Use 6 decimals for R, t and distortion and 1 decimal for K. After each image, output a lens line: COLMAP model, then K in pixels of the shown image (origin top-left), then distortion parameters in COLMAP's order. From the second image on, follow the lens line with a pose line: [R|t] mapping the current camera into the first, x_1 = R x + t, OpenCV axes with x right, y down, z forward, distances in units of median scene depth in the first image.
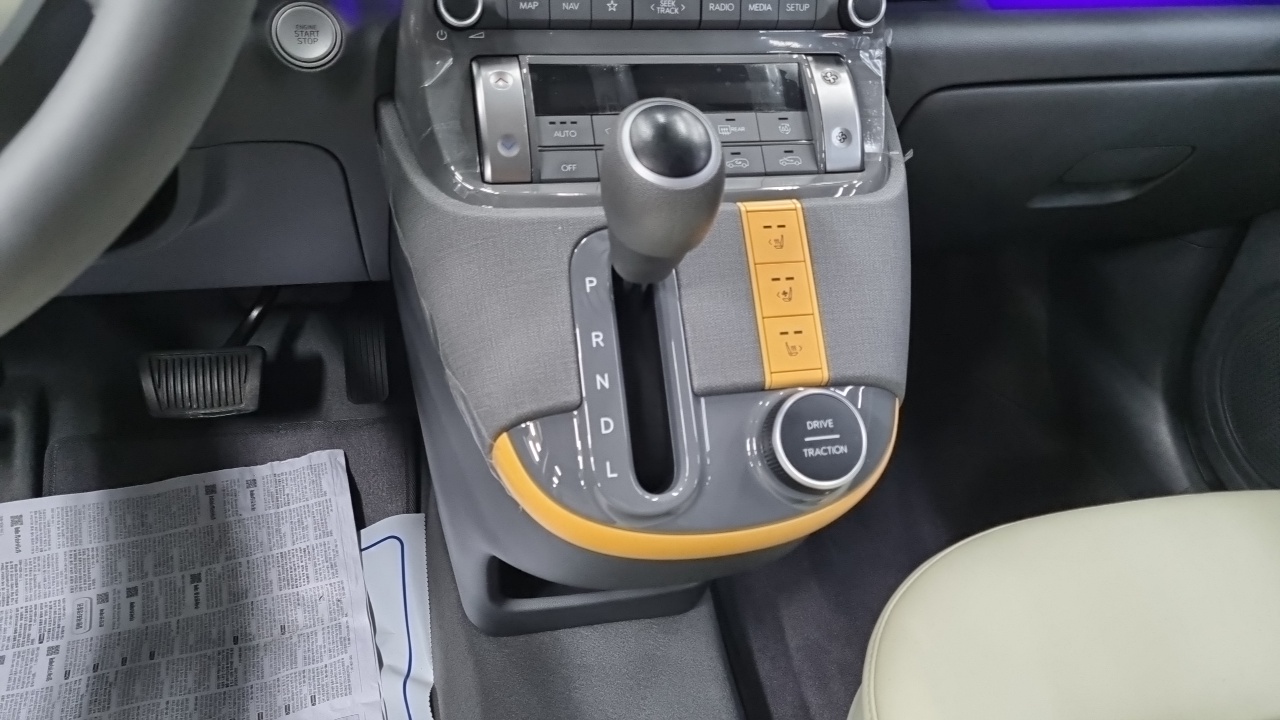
lens RADIAL K [[1006.4, 0, 642.8], [0, 1006.4, 381.4], [0, 0, 1]] dist [0.042436, -0.010203]
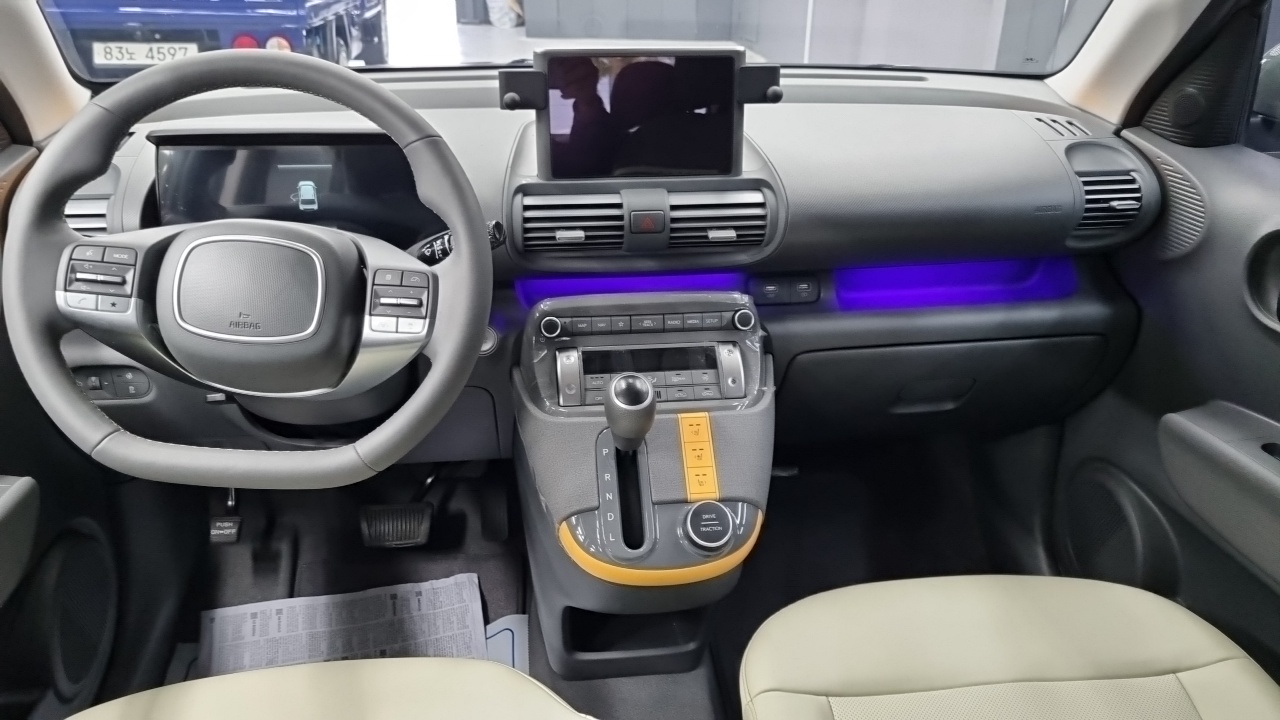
lens RADIAL K [[1006.4, 0, 637.8], [0, 1006.4, 362.3], [0, 0, 1]] dist [0.042436, -0.010203]
pose [[0.993431, -0.015078, -0.113435, 0.233683], [-0.009475, 0.977039, -0.212848, 0.153822], [0.114039, 0.212525, 0.970478, -0.996133]]
